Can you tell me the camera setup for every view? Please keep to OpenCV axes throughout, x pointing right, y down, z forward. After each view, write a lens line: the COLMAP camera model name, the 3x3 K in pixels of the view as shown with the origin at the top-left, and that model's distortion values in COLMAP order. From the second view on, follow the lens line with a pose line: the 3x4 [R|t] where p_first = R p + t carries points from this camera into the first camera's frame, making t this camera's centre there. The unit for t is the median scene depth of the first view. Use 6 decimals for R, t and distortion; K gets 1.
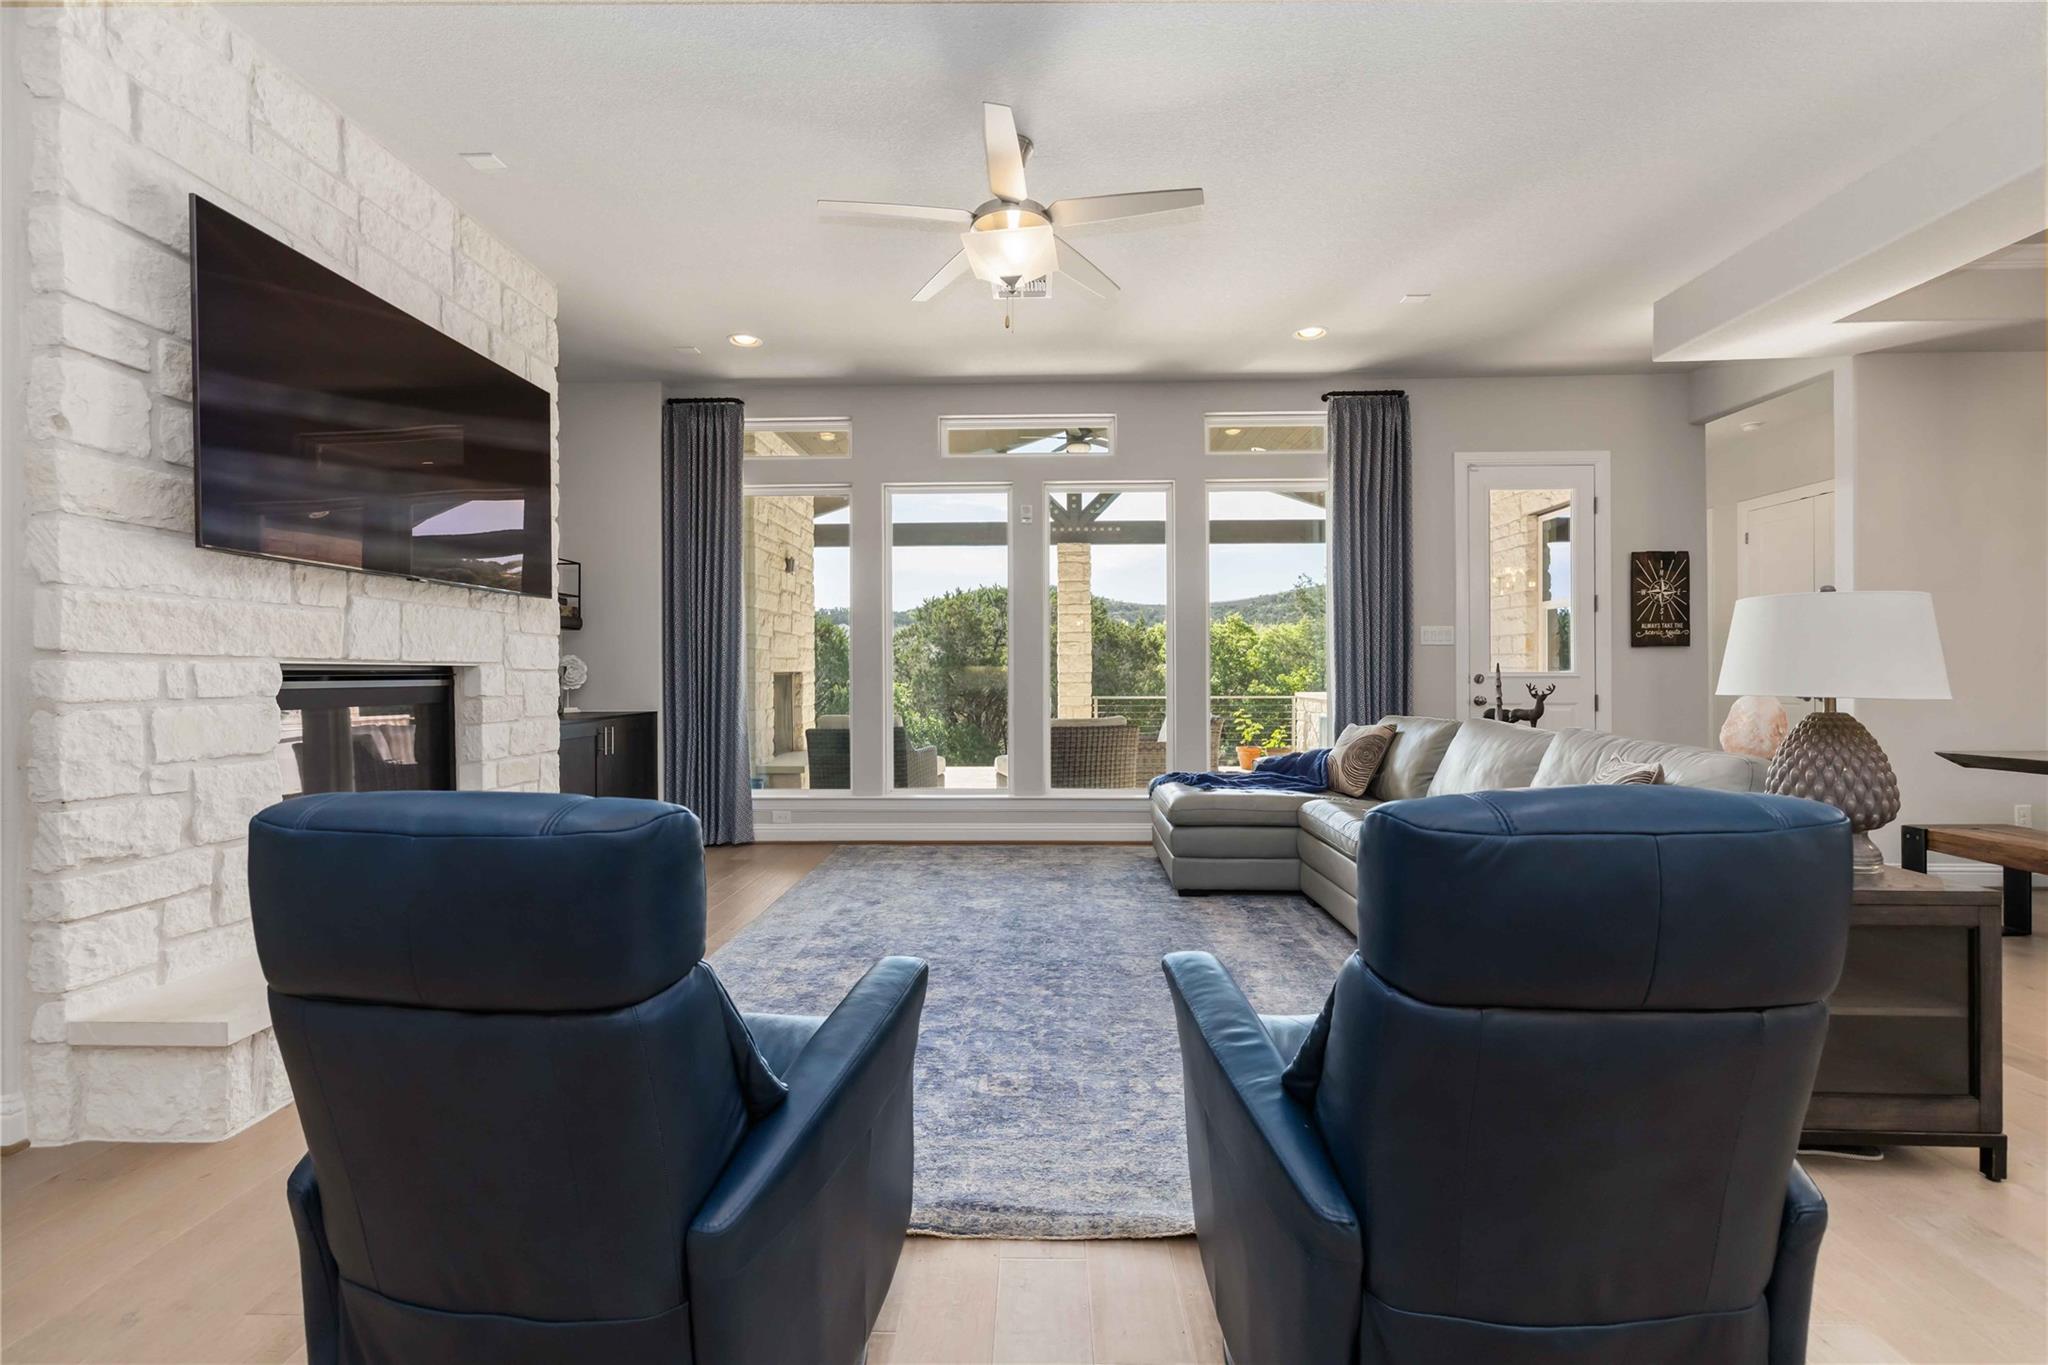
lens RADIAL K [[862.7, 0, 1019.3], [0, 862.7, 668.0], [0, 0, 1]] dist [0.000891, -0.000496]
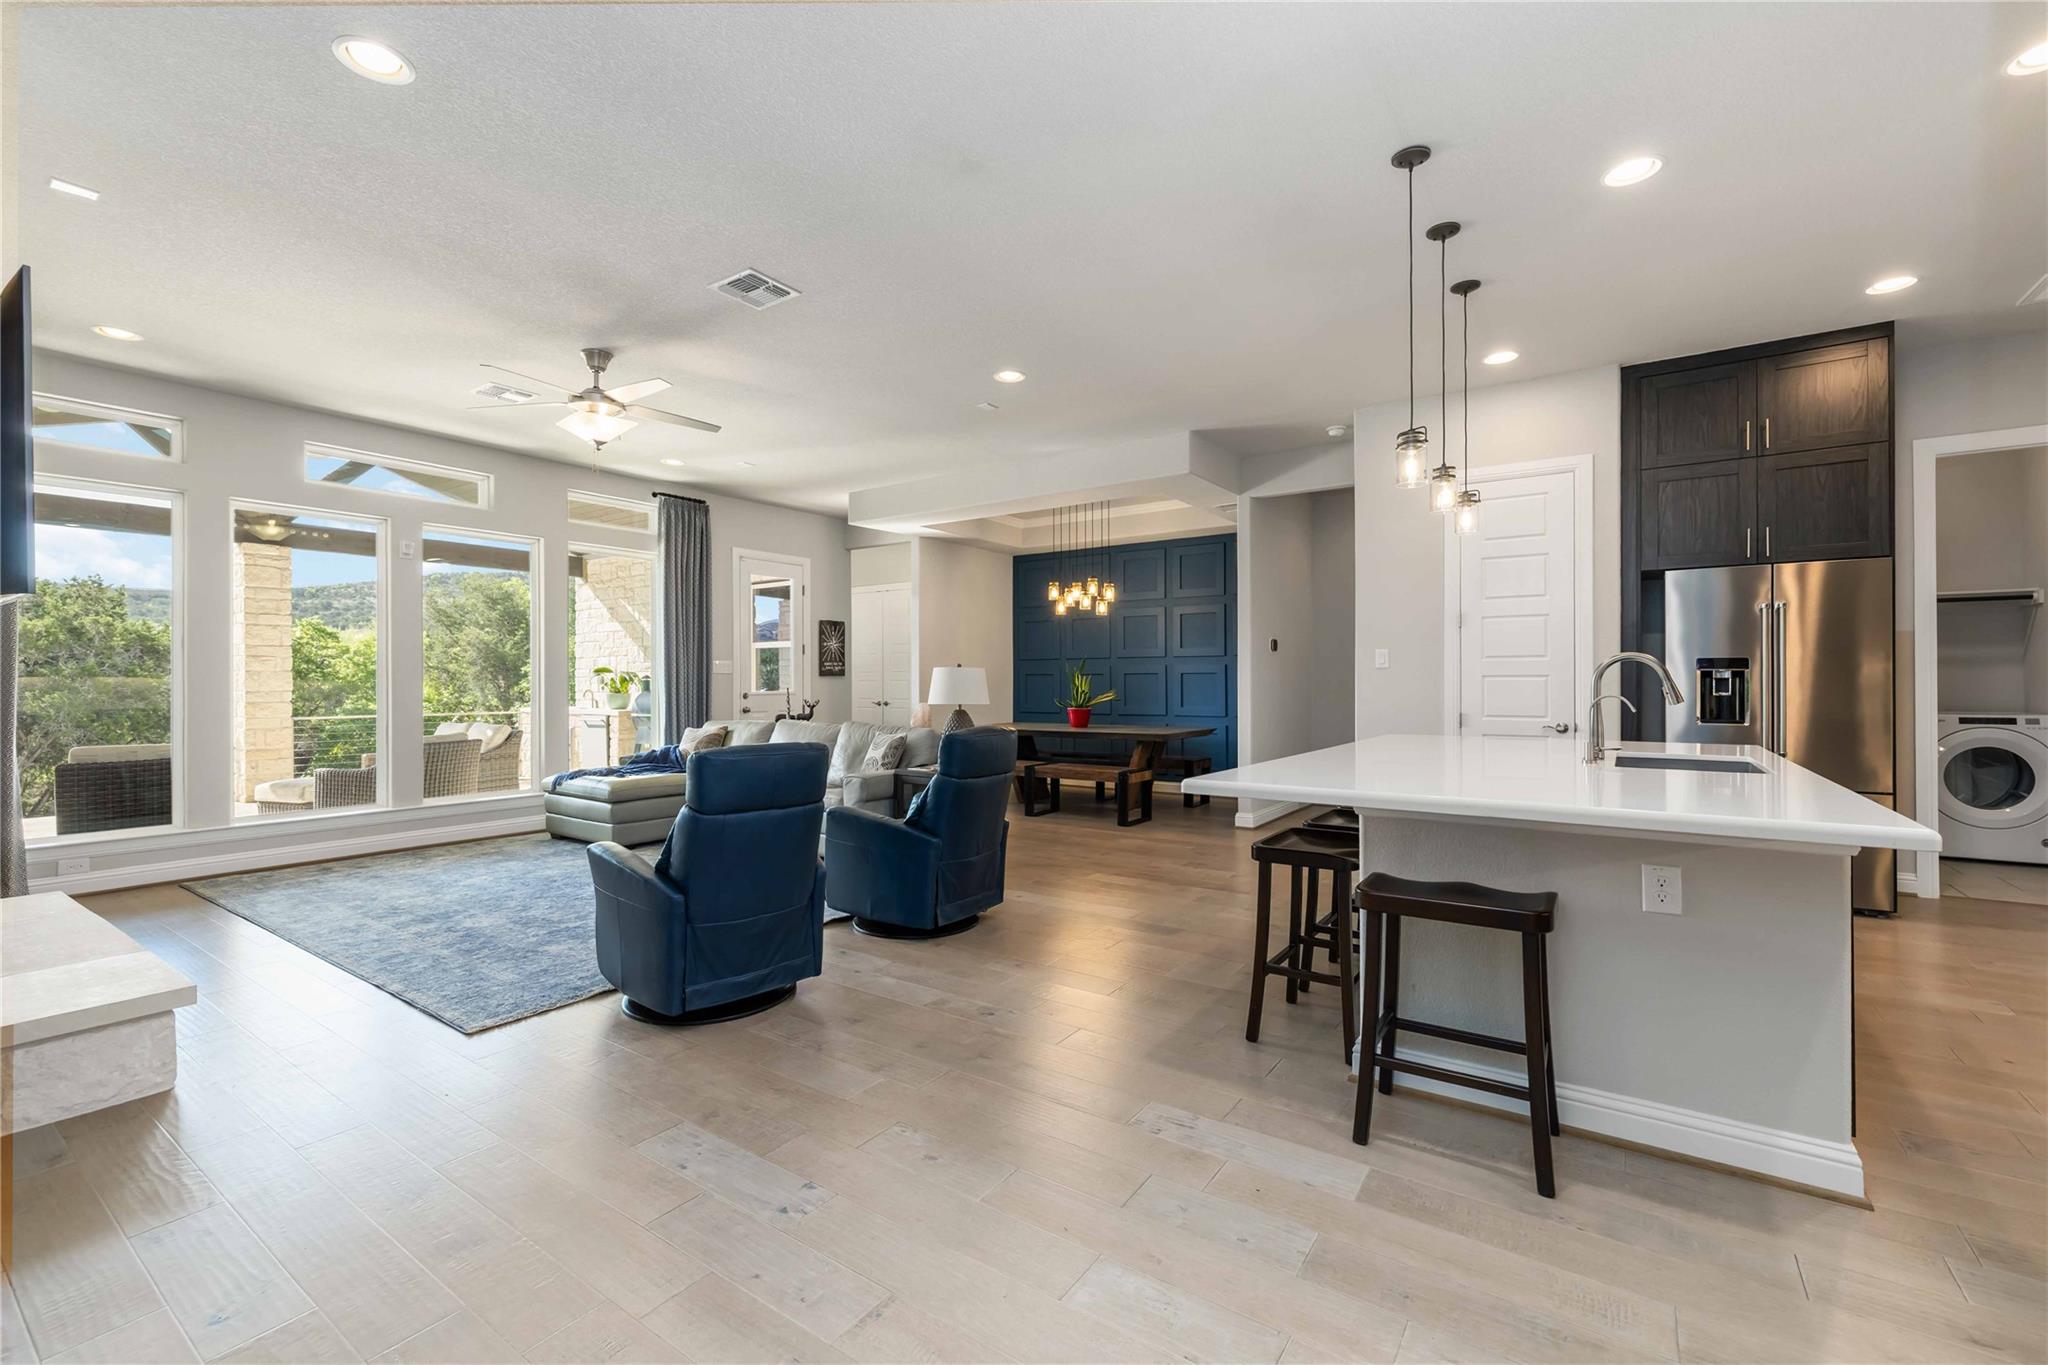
lens RADIAL K [[862.7, 0, 1020.0], [0, 862.7, 677.3], [0, 0, 1]] dist [0.000891, -0.000496]
pose [[0.550338, 0.006979, 0.834913, -0.531119], [-0.004714, 0.999975, -0.005251, -0.015950], [-0.834929, -0.001046, 0.550357, -0.284701]]
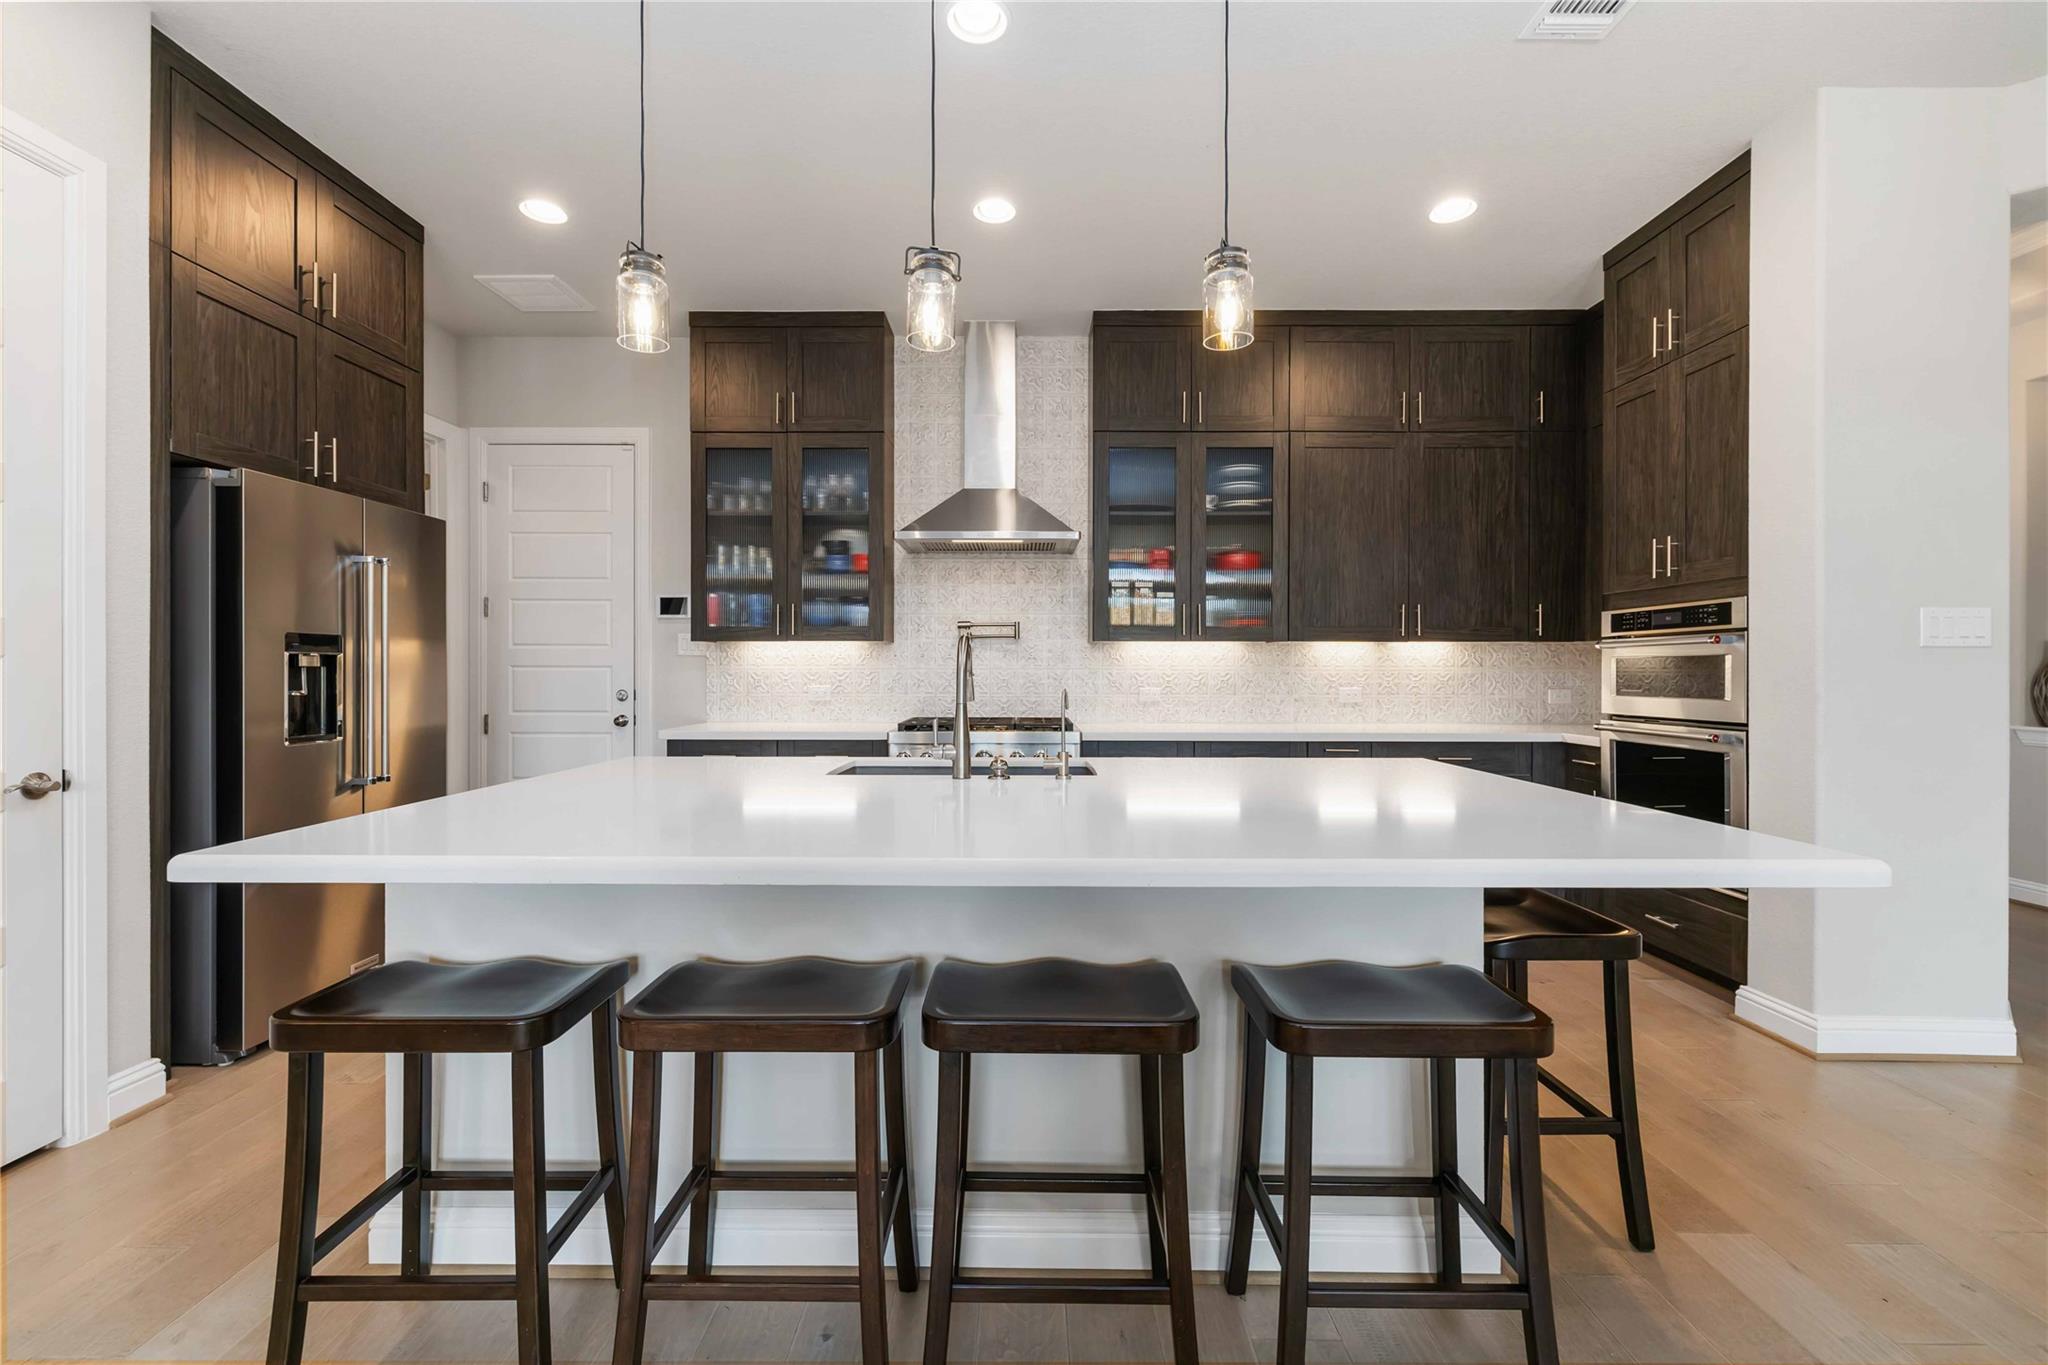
lens RADIAL K [[862.7, 0, 1020.3], [0, 862.7, 672.3], [0, 0, 1]] dist [0.000891, -0.000496]
pose [[-0.999789, 0.001394, -0.020493, 0.193835], [0.001461, 0.999994, -0.003258, -0.017260], [0.020488, -0.003288, -0.999785, 0.161522]]
